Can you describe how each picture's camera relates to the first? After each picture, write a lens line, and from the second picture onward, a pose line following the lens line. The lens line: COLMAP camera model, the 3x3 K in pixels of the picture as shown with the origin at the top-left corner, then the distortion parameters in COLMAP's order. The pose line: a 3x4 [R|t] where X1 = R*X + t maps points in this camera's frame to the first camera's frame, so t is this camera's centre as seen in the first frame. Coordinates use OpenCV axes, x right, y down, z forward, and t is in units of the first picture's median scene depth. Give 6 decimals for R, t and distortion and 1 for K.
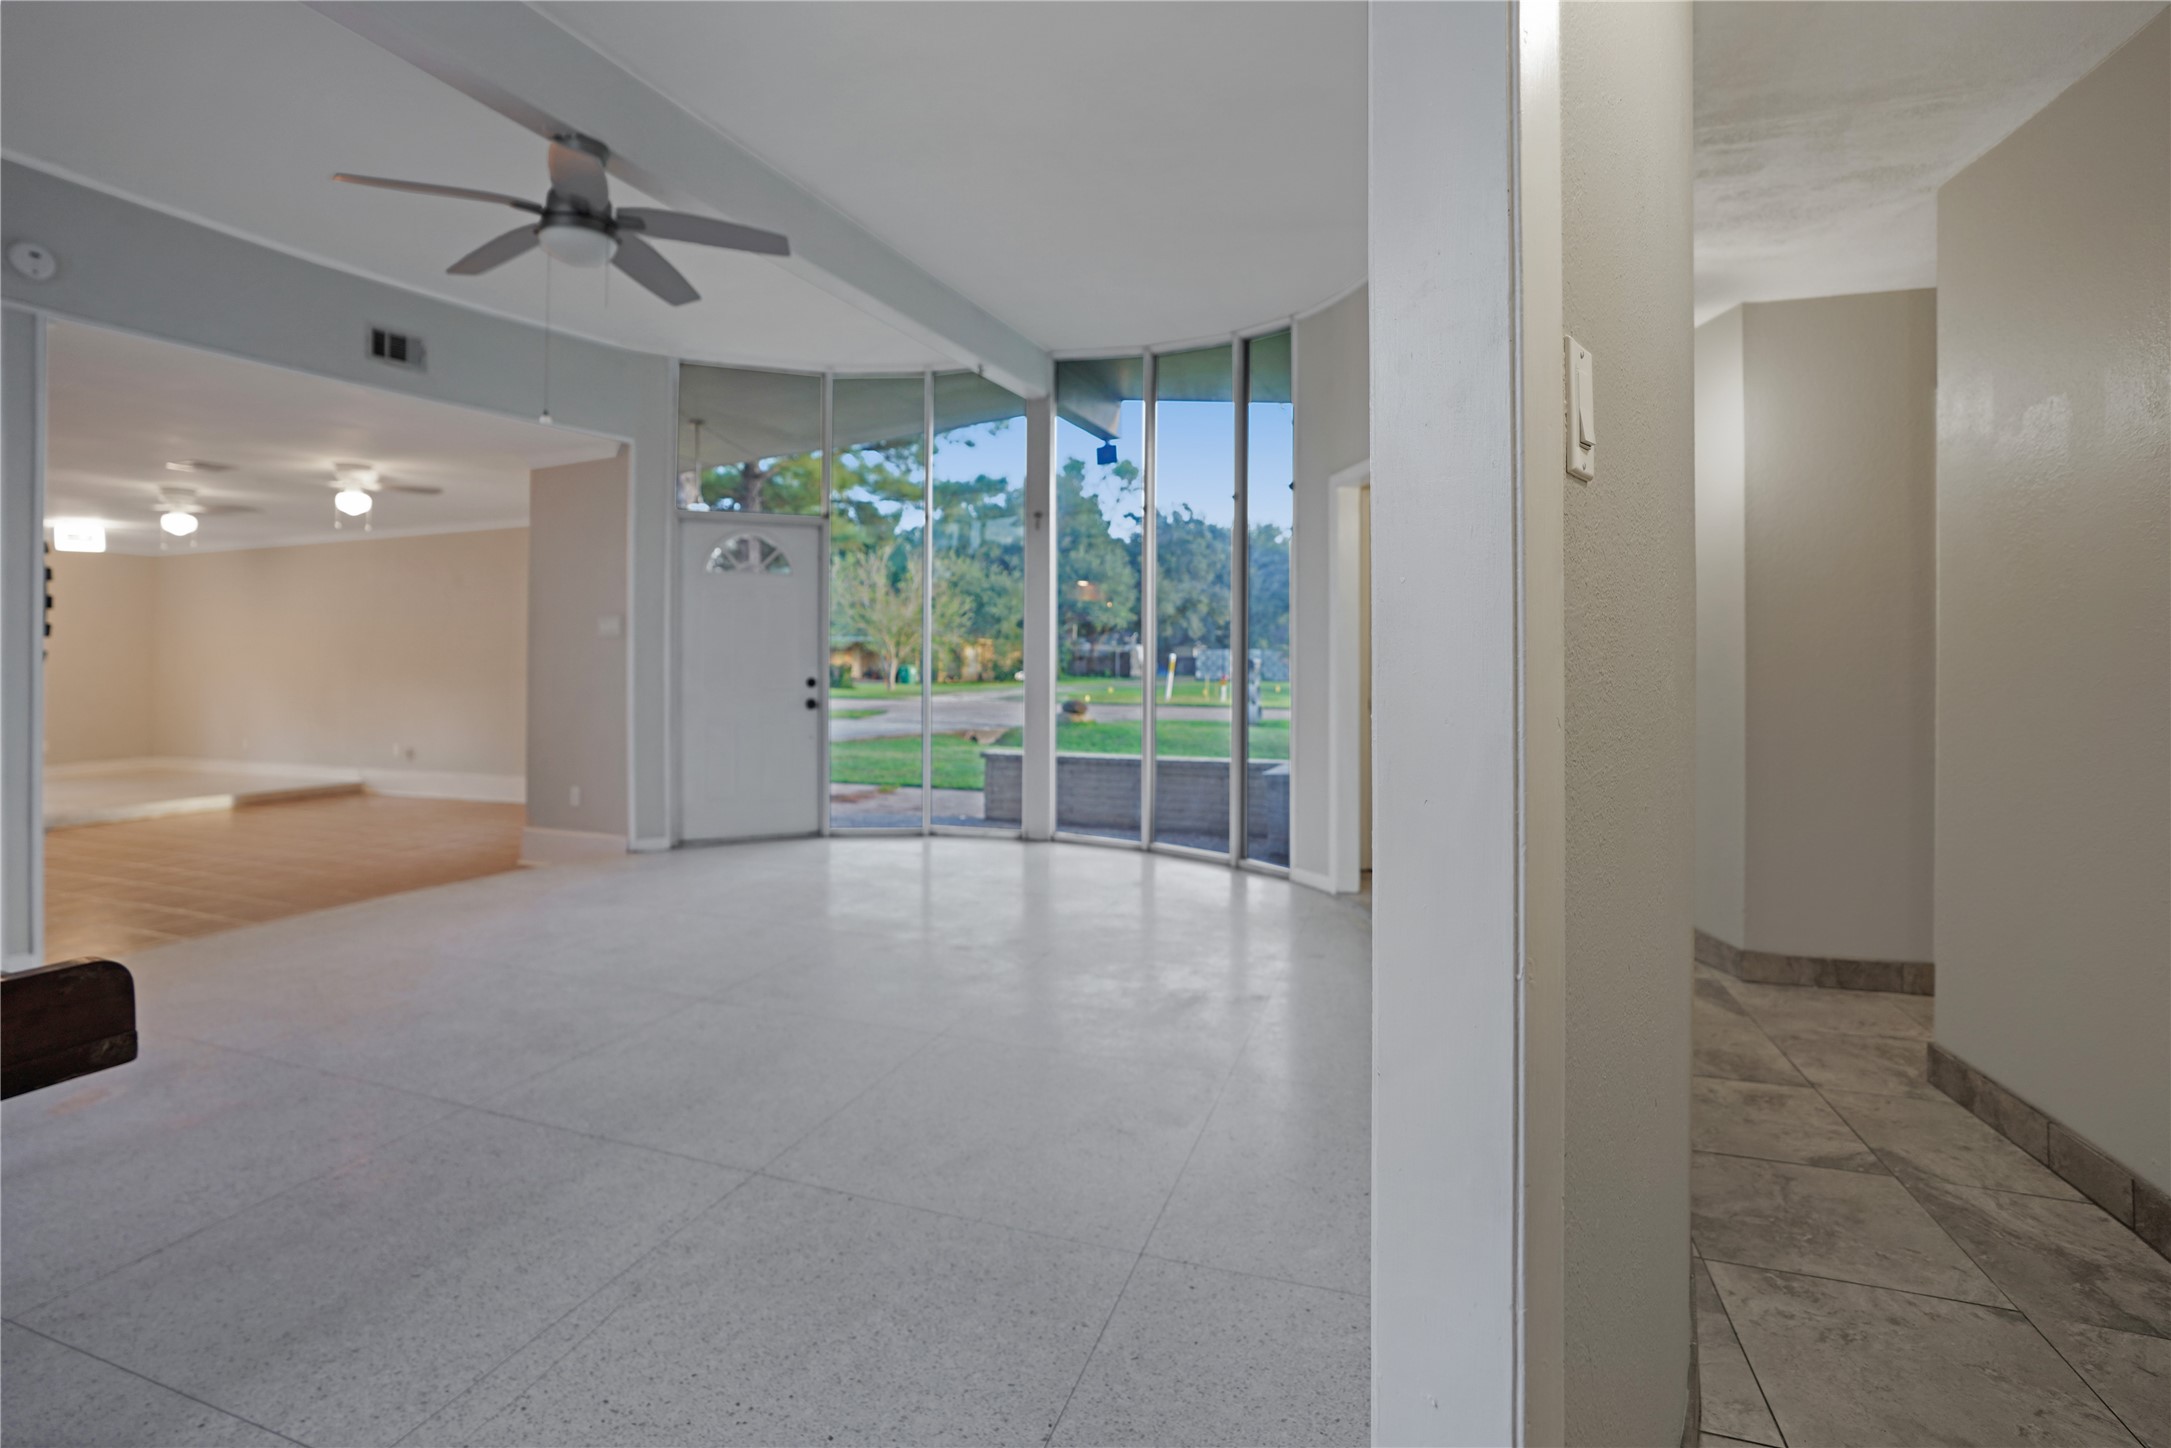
lens RADIAL K [[978.2, 0, 1089.0], [0, 978.2, 709.5], [0, 0, 1]] dist [-0.001688, -0.000289]
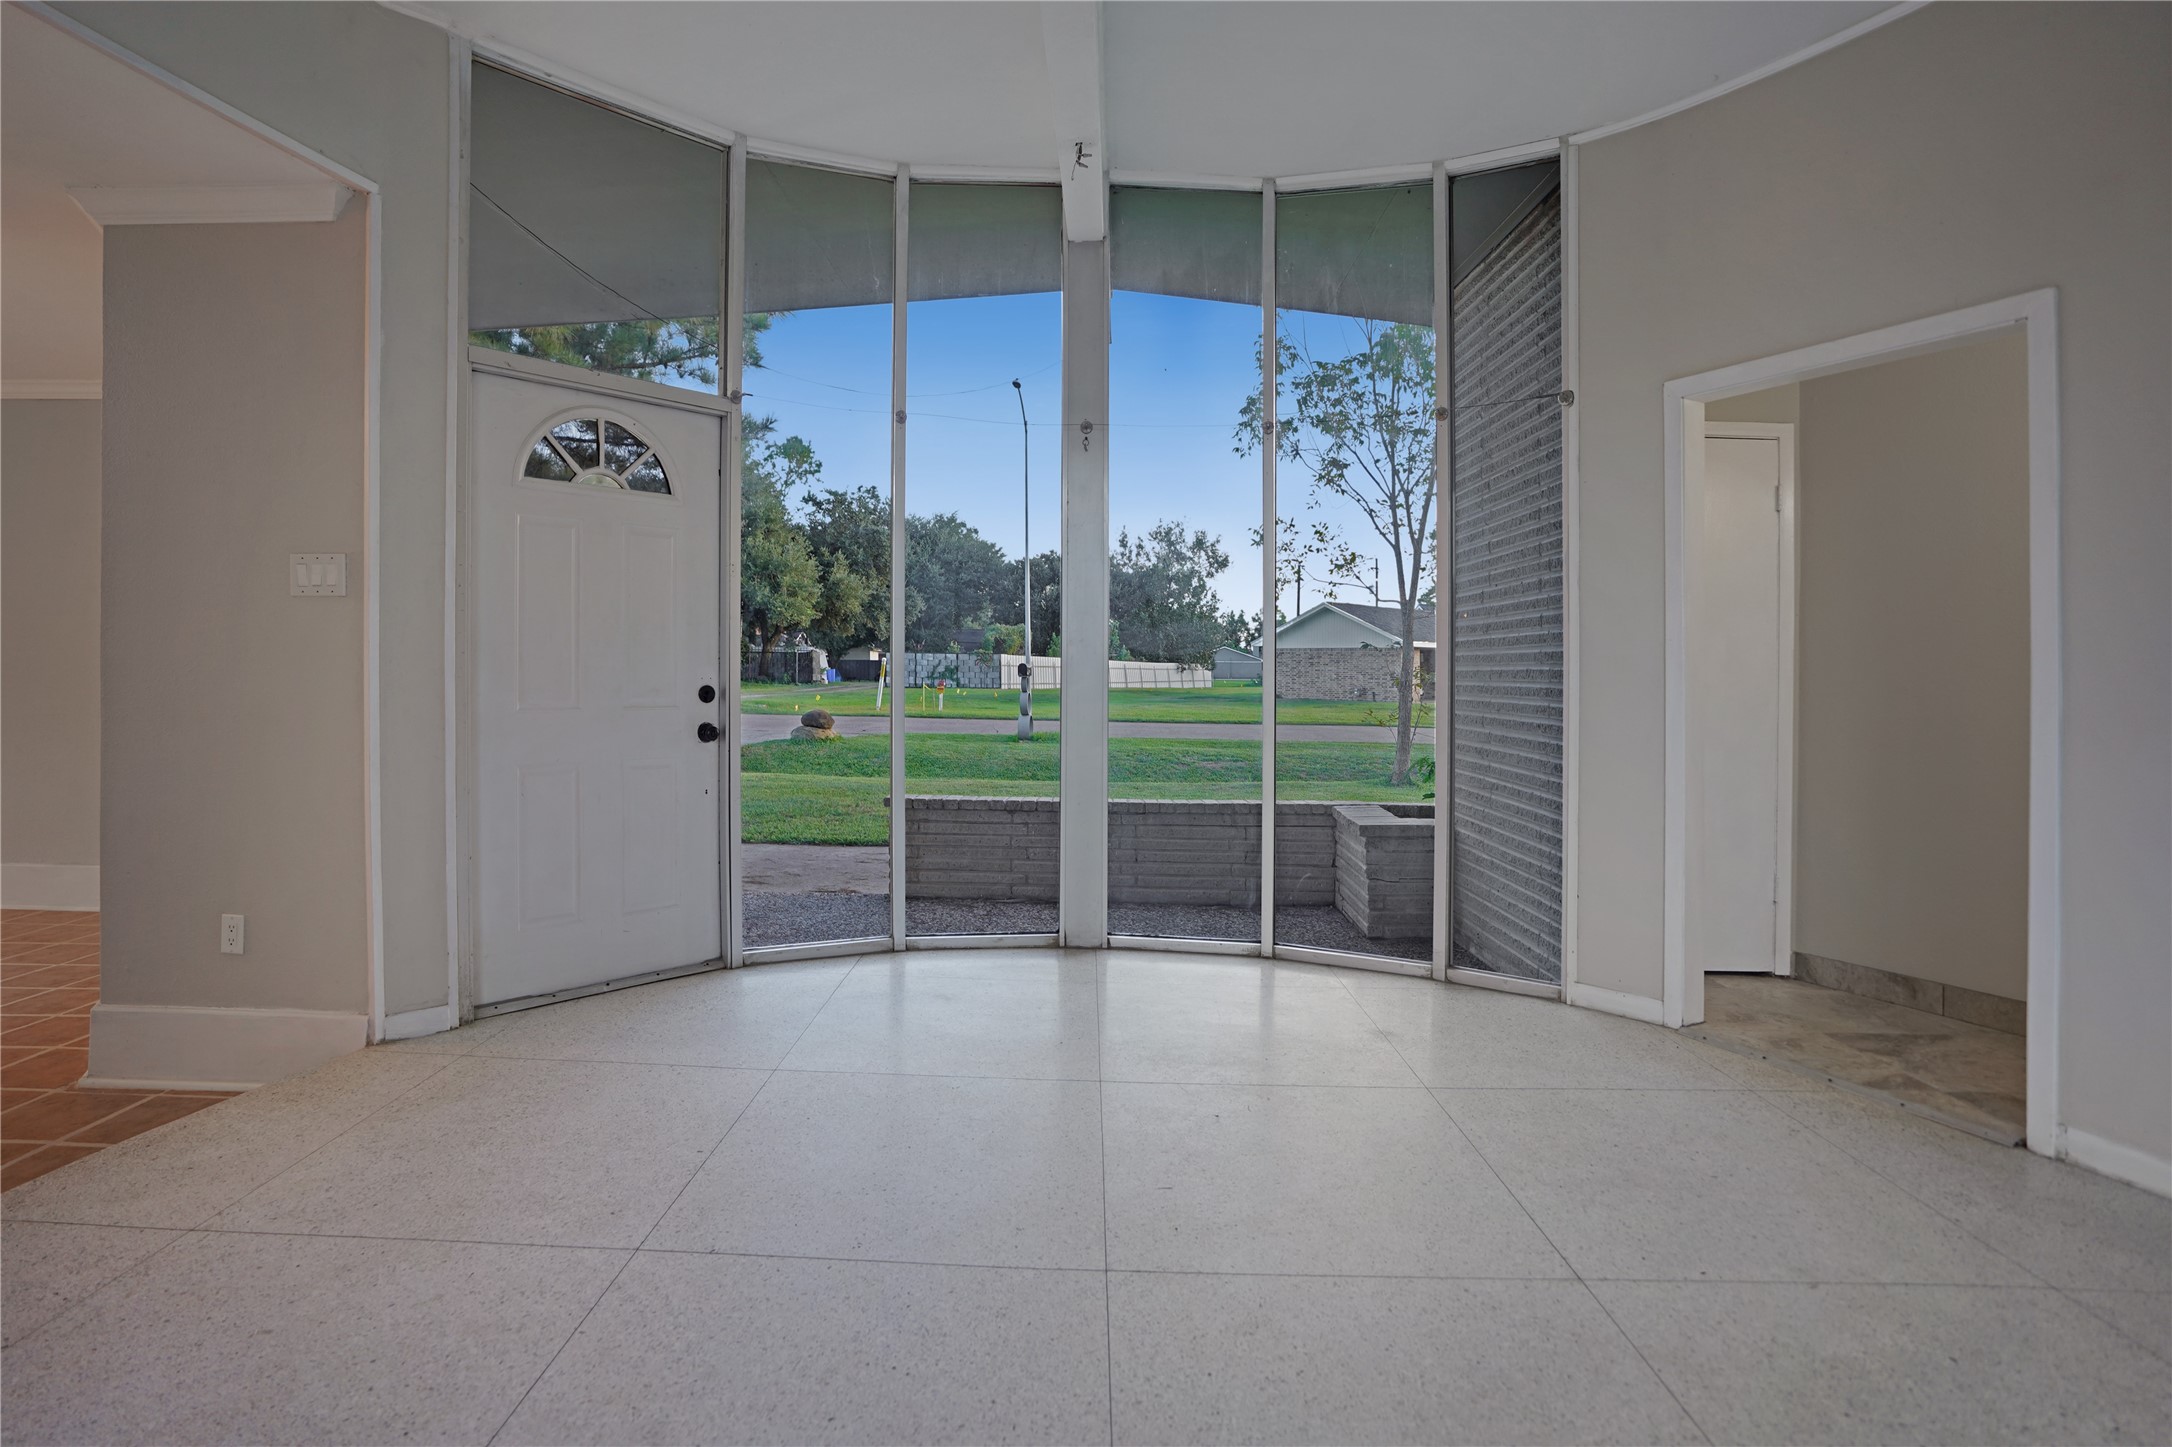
lens RADIAL K [[1061.3, 0, 1086.0], [0, 1061.3, 723.5], [0, 0, 1]] dist [-0.046627, 0.030951]
pose [[0.953308, -0.002479, 0.301988, -0.259371], [0.000968, 0.999986, 0.005153, -0.013573], [-0.301997, -0.004620, 0.953298, 0.361380]]
